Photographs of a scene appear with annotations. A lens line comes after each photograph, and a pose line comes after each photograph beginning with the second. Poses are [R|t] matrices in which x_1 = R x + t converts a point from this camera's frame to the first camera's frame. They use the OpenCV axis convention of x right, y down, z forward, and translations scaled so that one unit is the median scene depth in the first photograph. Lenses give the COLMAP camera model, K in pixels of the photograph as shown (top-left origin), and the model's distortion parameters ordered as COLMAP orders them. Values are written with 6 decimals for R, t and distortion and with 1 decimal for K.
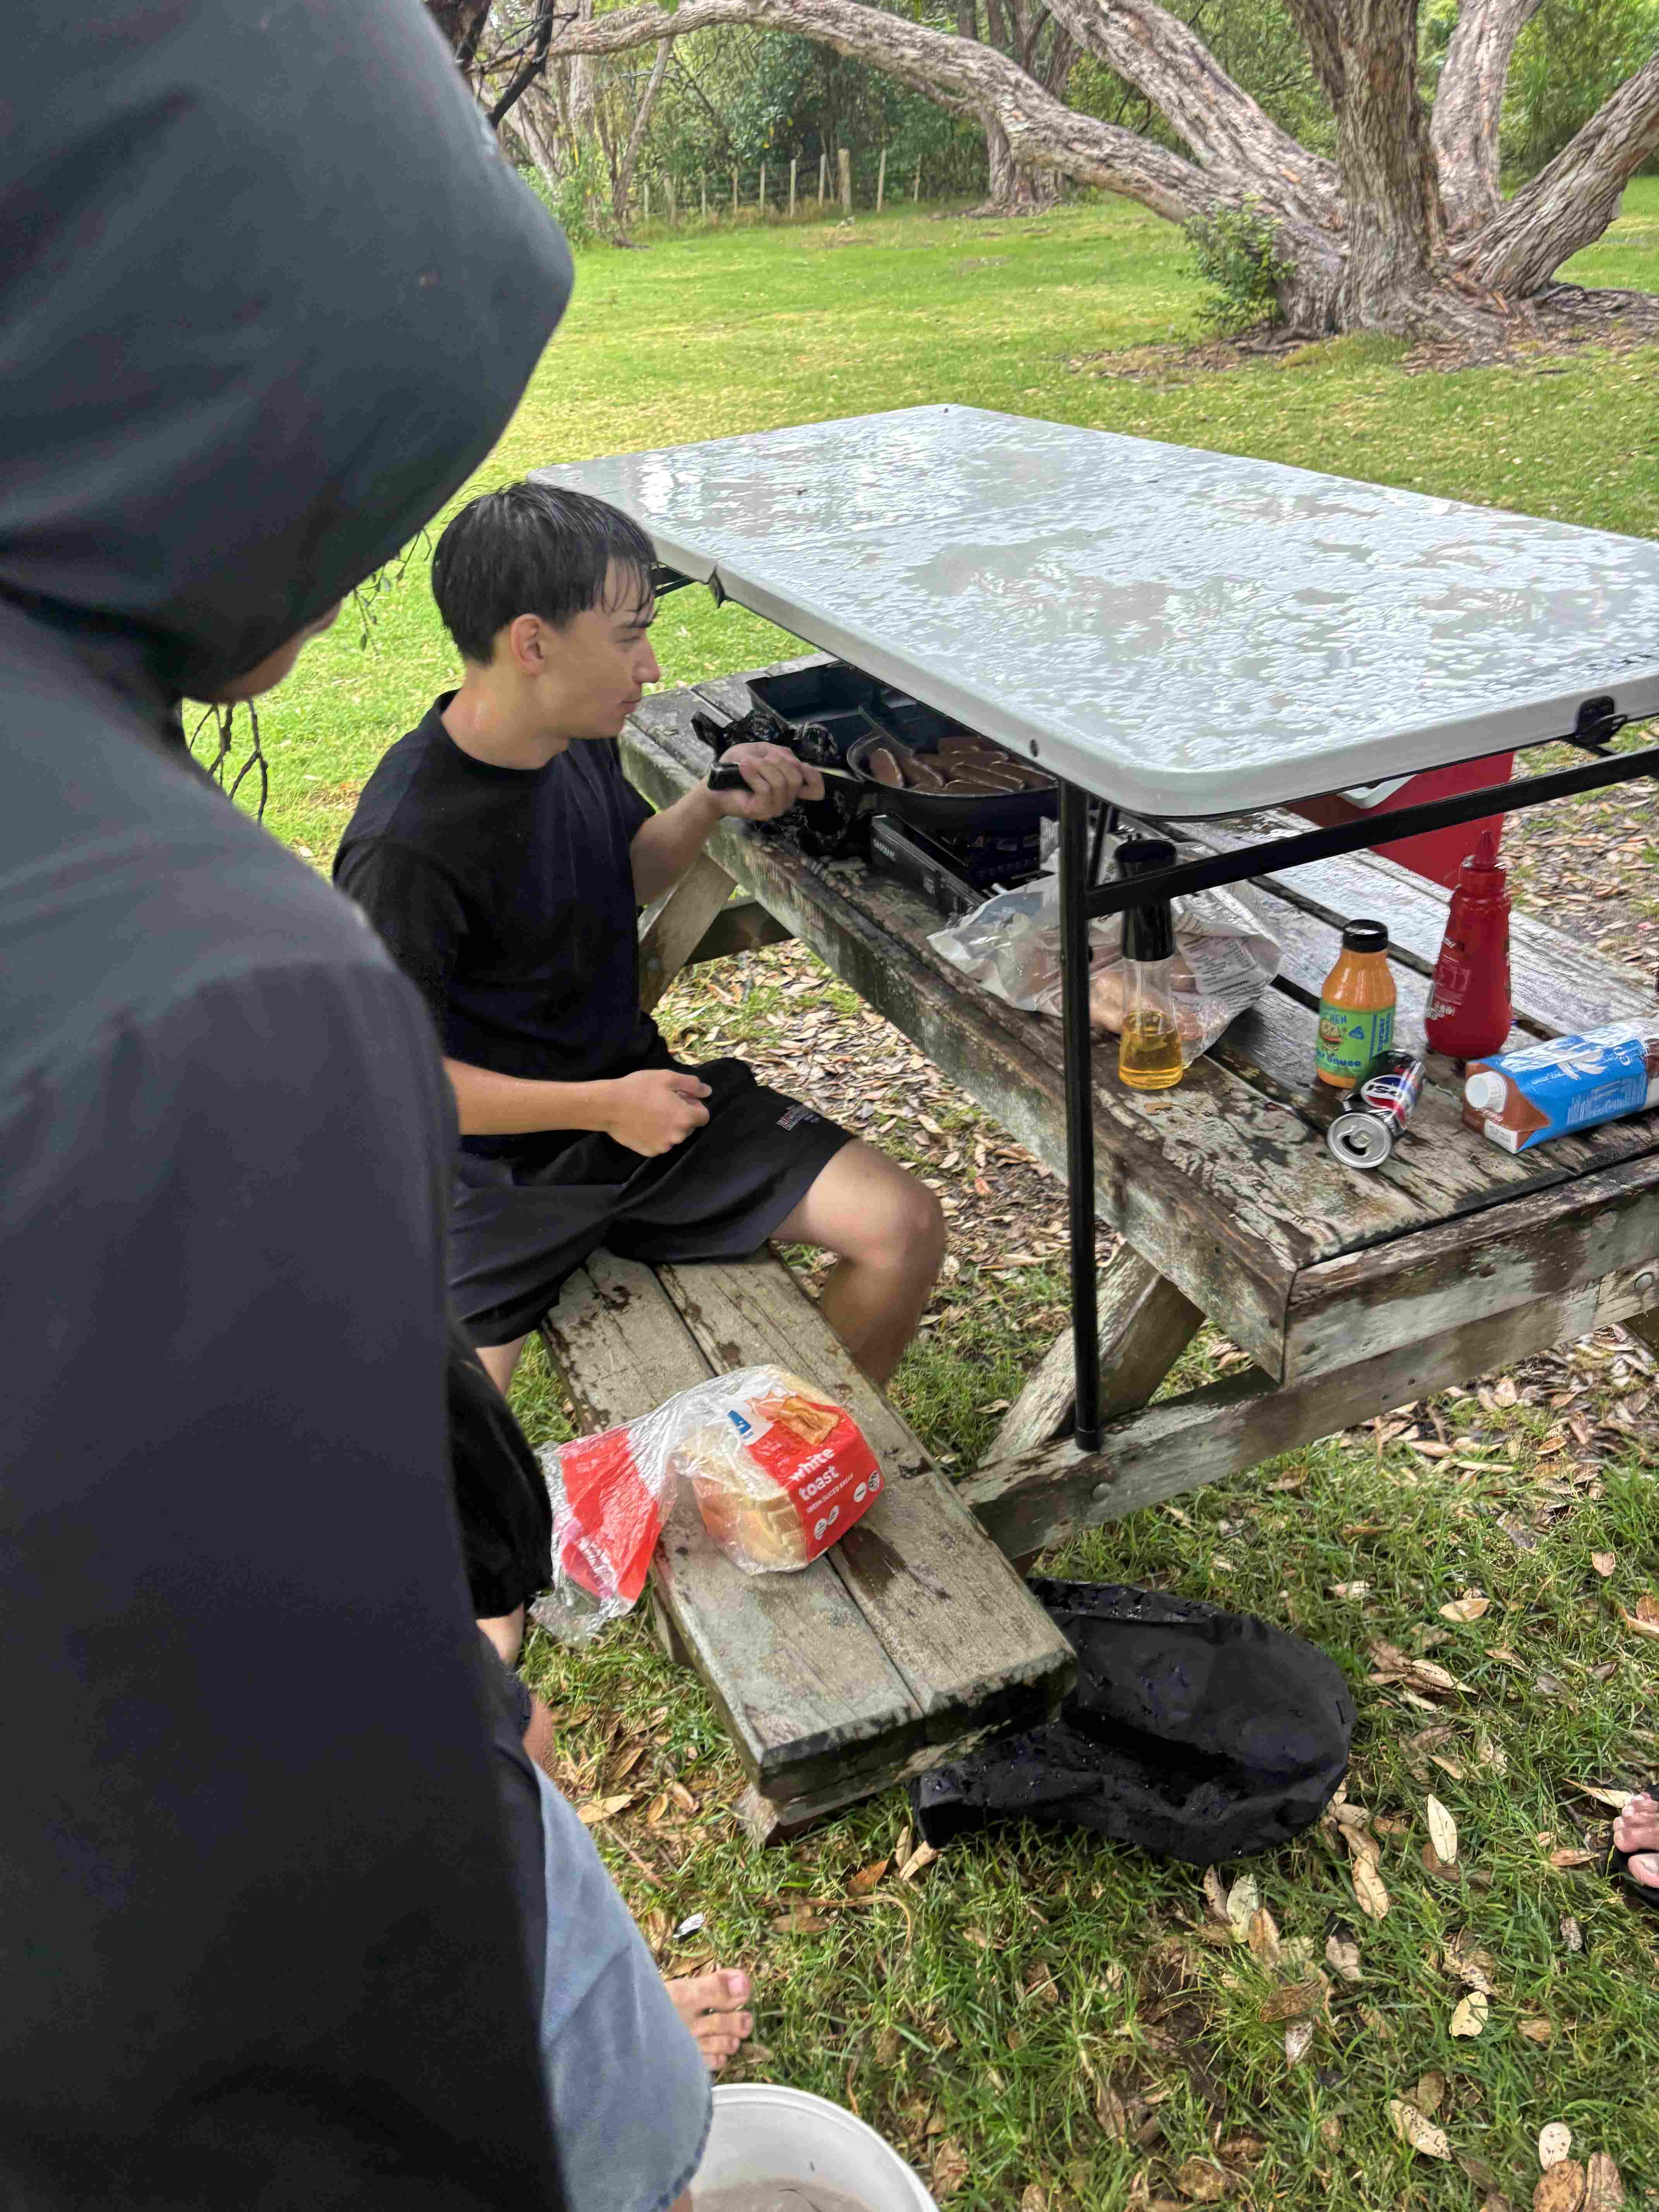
lens RADIAL K [[1595.9, 0, 829.5], [0, 1595.9, 1106.0], [0, 0, 1]] dist [0.003836, 0.002350]
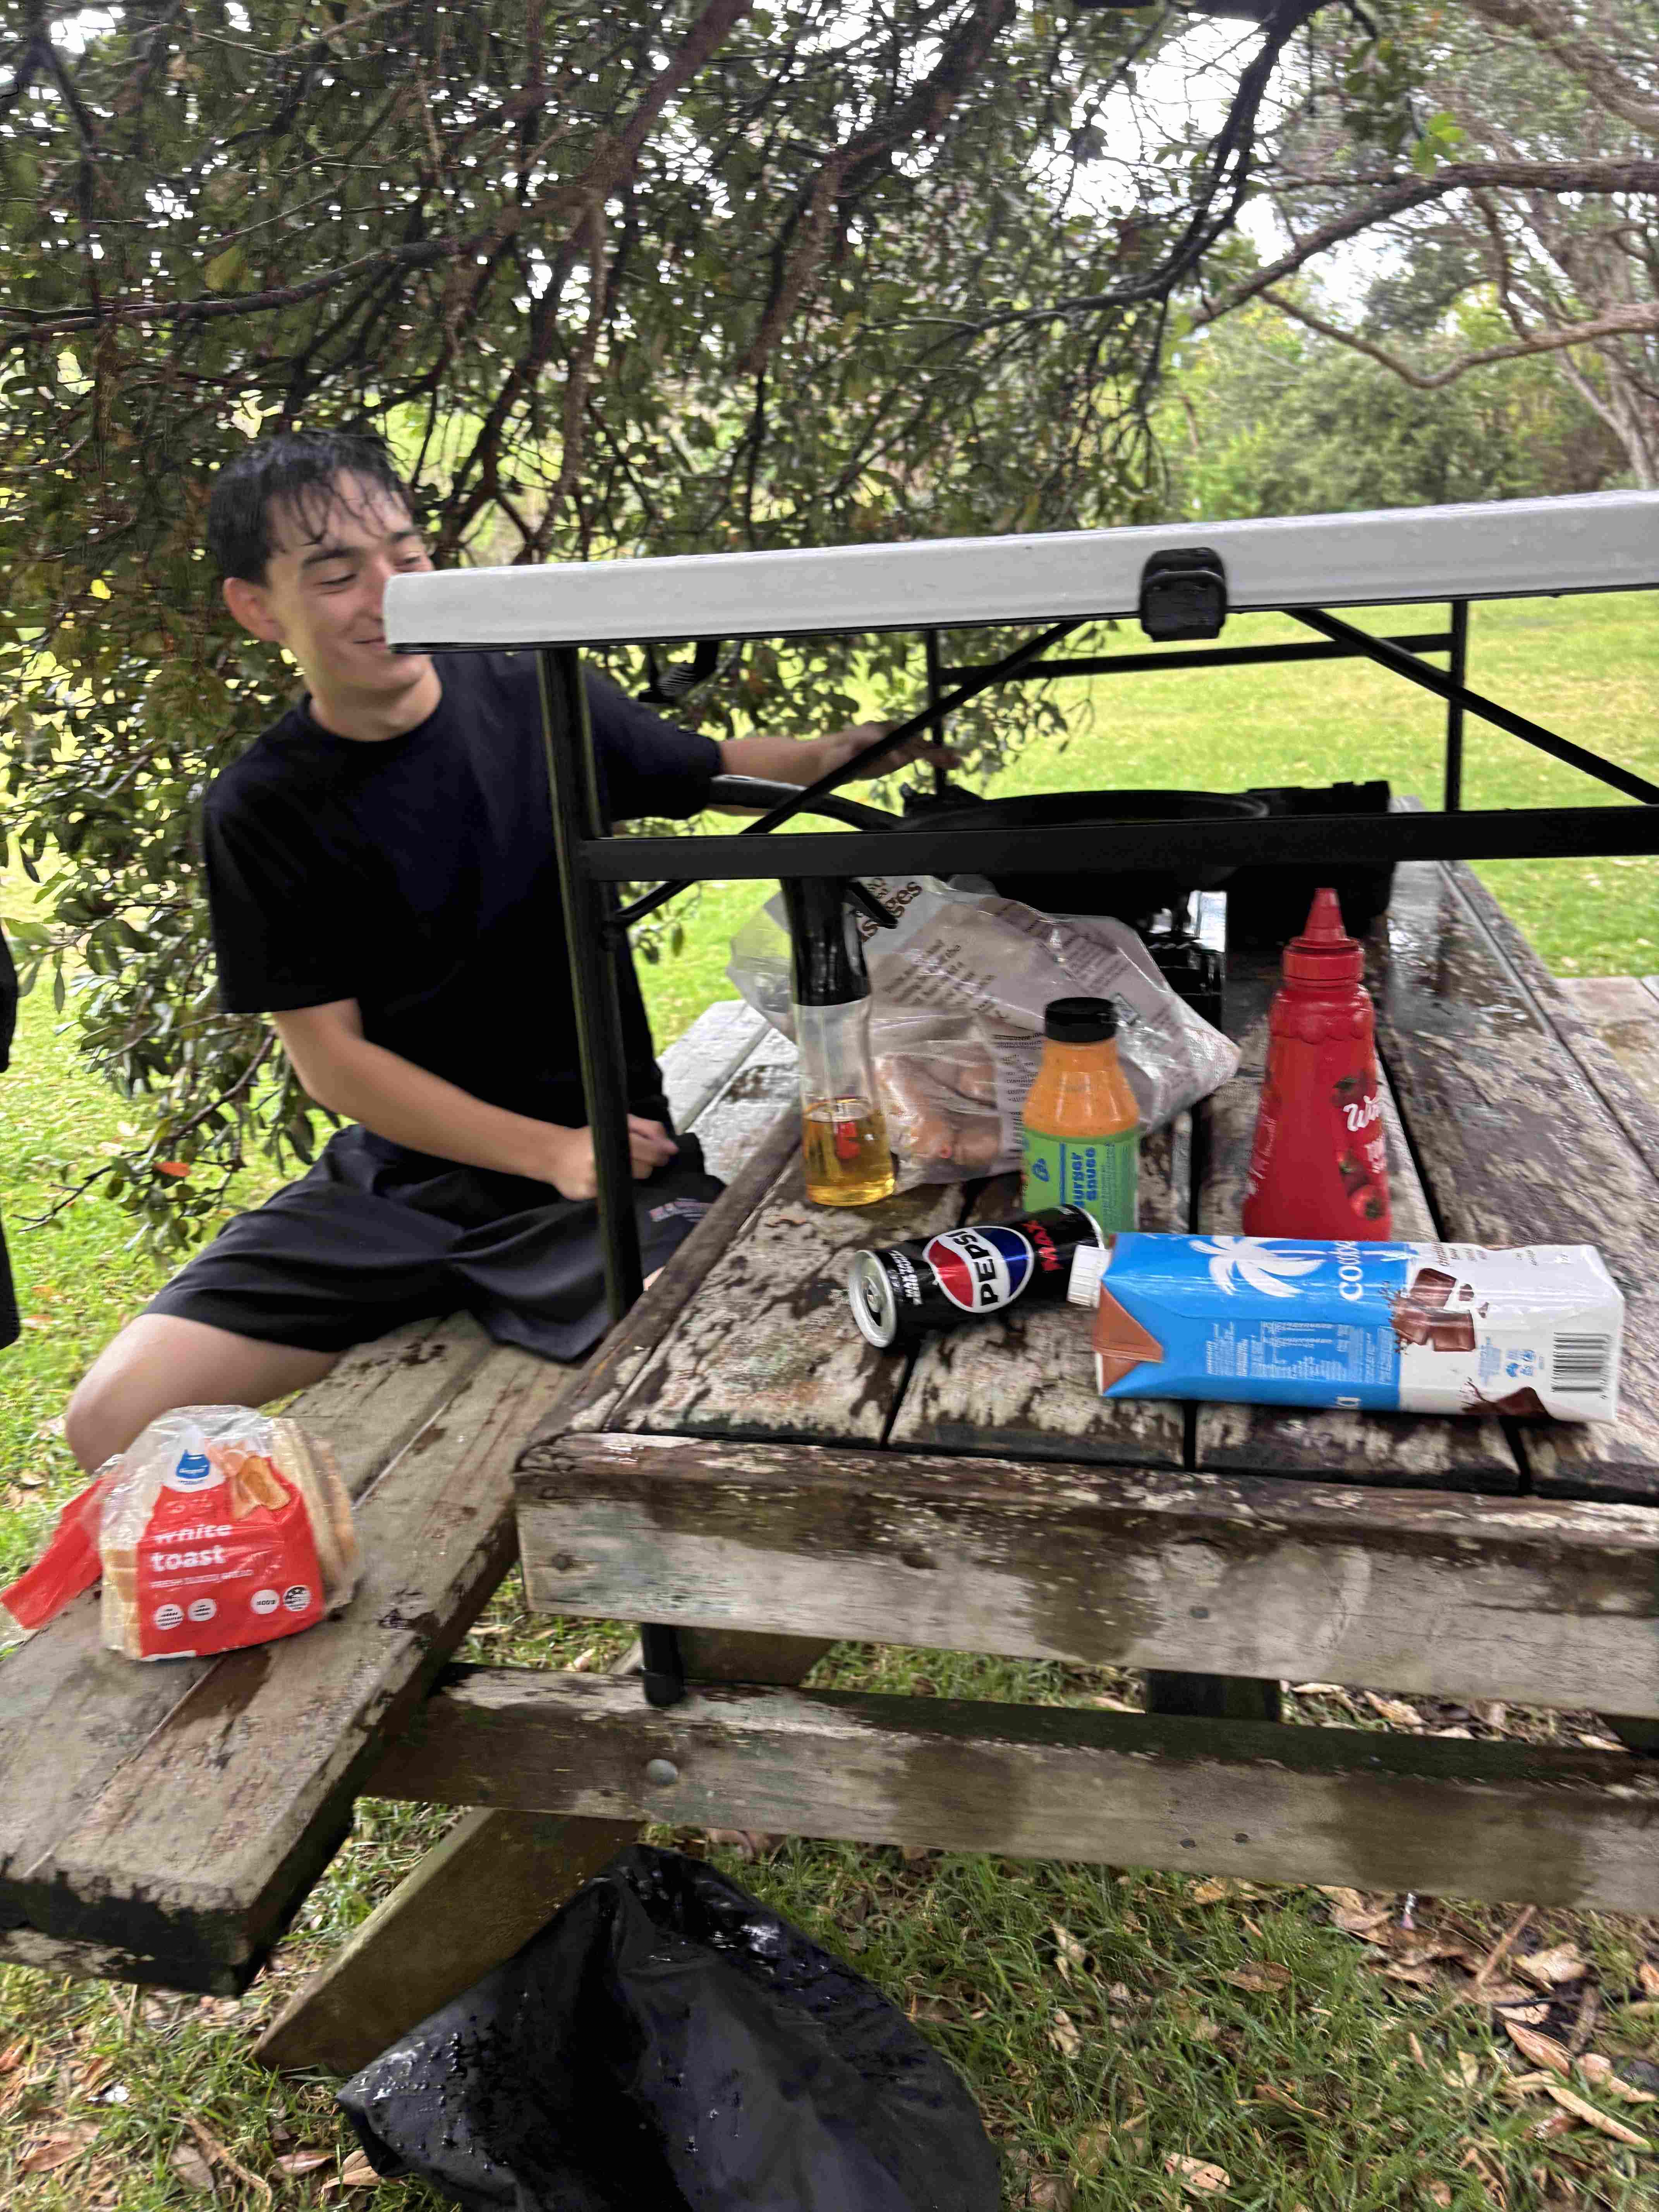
lens RADIAL K [[1595.9, 0, 829.5], [0, 1595.9, 1106.0], [0, 0, 1]] dist [0.003836, 0.002350]
pose [[0.836395, 0.198251, -0.511018, 0.528375], [-0.282948, 0.954640, -0.092751, 0.009044], [0.469450, 0.222169, 0.854551, 0.378292]]
